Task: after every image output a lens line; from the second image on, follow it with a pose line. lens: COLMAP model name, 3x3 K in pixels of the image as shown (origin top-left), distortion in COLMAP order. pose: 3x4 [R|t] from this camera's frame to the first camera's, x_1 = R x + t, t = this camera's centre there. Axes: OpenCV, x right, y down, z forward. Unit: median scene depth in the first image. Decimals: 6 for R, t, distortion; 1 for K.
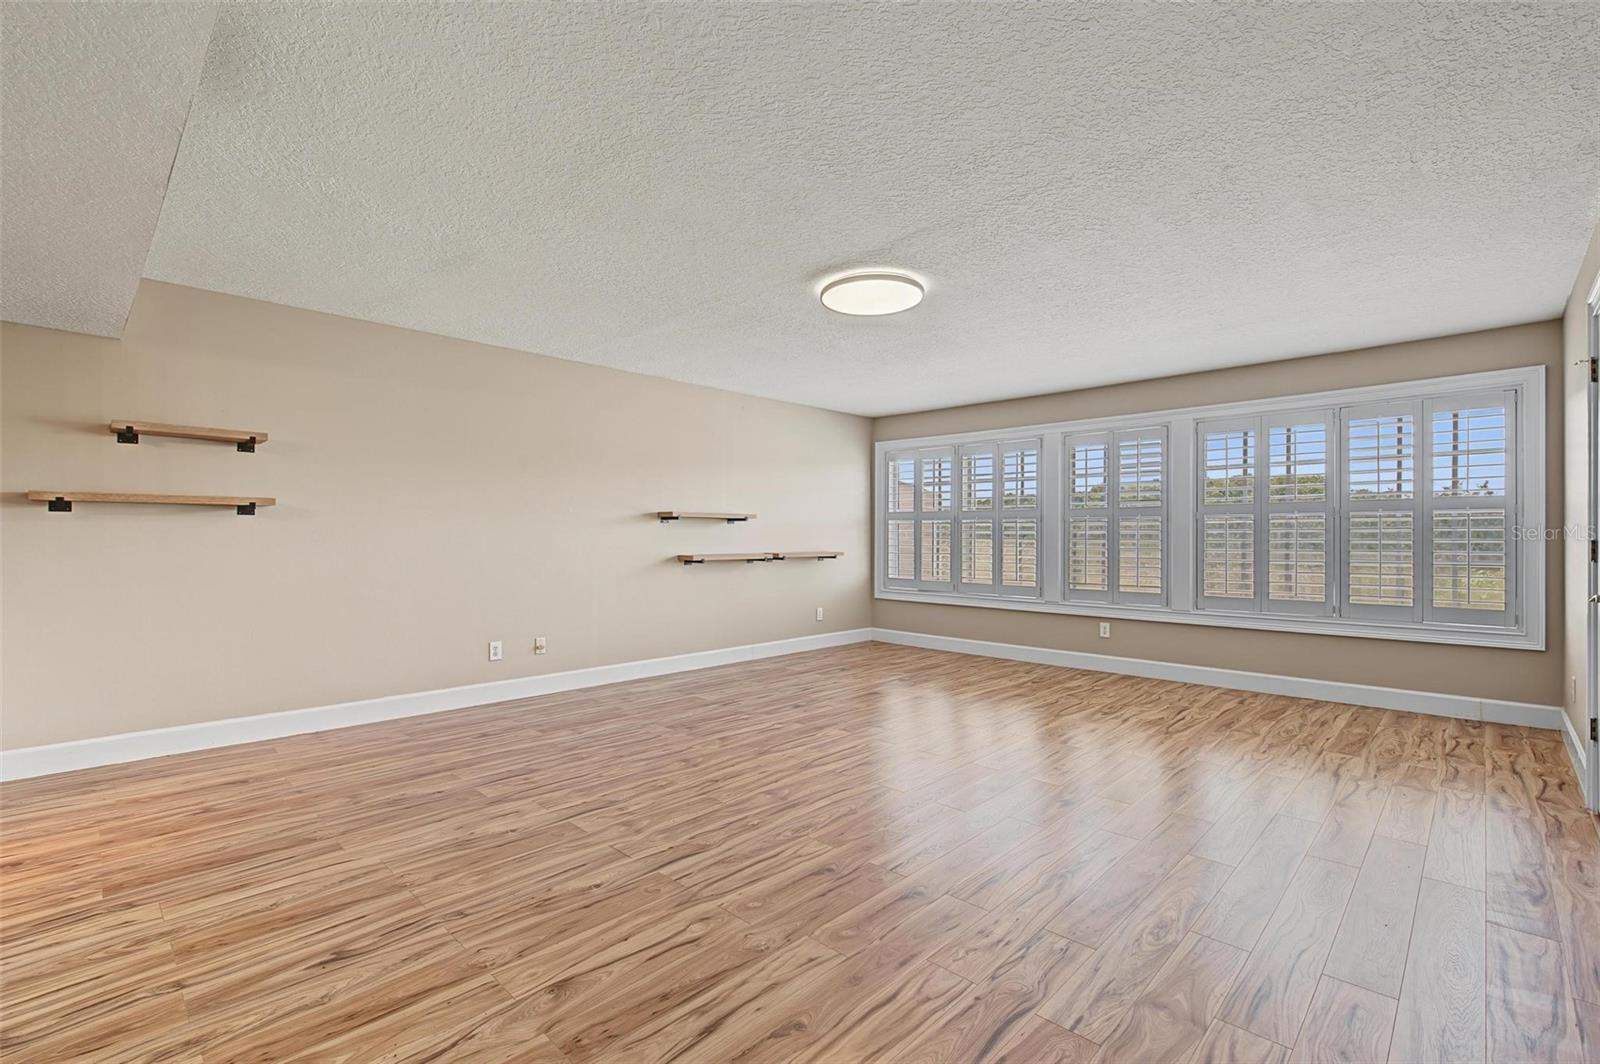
lens RADIAL K [[697.6, 0, 797.8], [0, 697.6, 539.5], [0, 0, 1]] dist [0.000687, 0.000205]
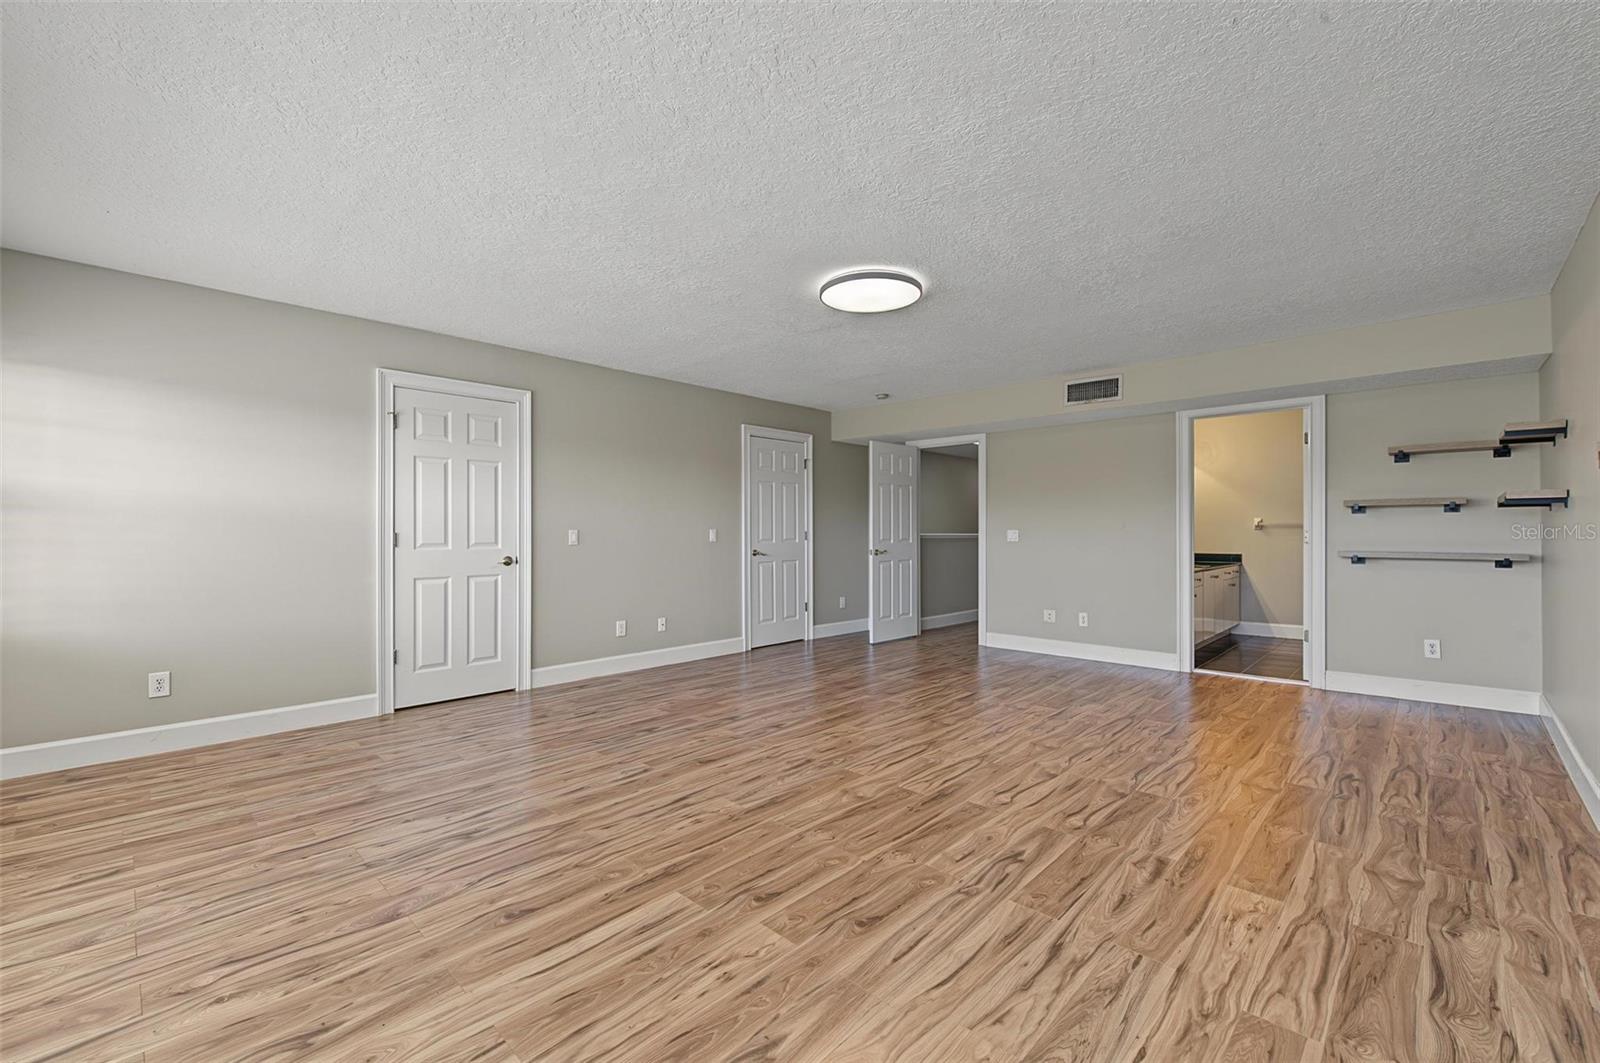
lens RADIAL K [[670.9, 0, 787.9], [0, 670.9, 526.7], [0, 0, 1]] dist [-0.000639, -0.001862]
pose [[-0.999978, -0.001807, 0.006450, 0.257485], [-0.001799, 0.999998, 0.001178, -0.014417], [-0.006452, 0.001167, -0.999979, 2.310395]]
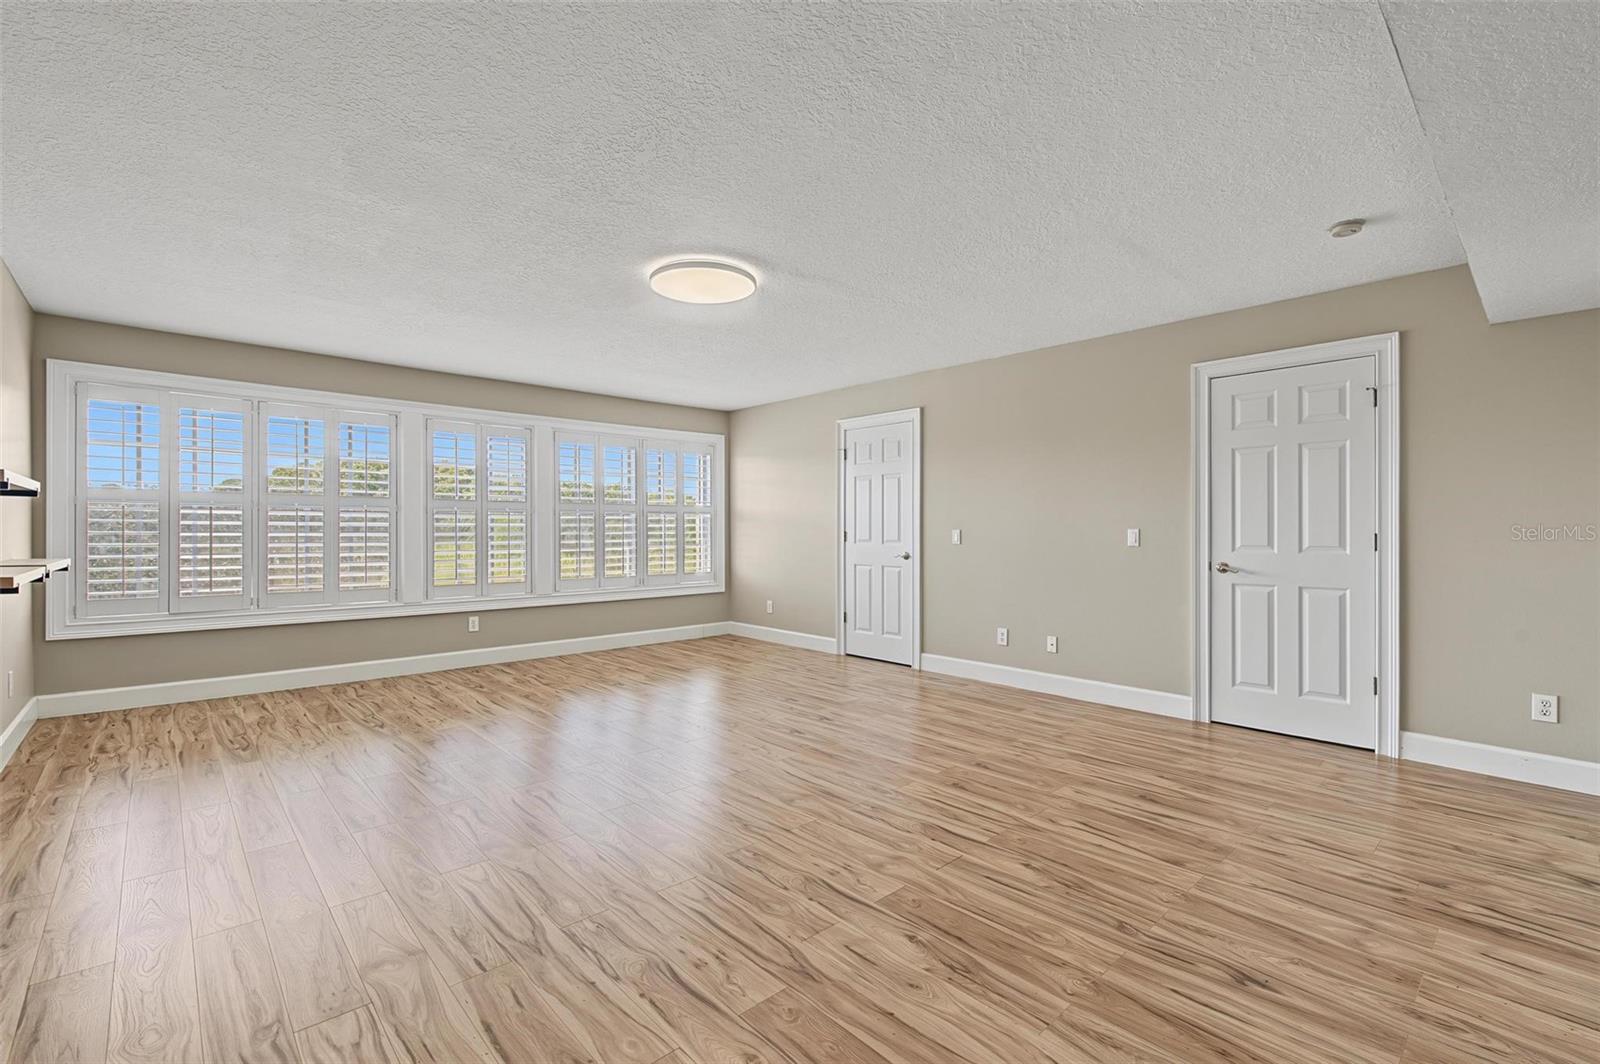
lens RADIAL K [[697.6, 0, 793.7], [0, 697.6, 522.5], [0, 0, 1]] dist [0.000687, 0.000205]
pose [[0.072525, 0.007889, 0.997335, -1.004900], [0.003884, 0.999959, -0.008192, -0.008176], [-0.997359, 0.004467, 0.072492, 0.937398]]
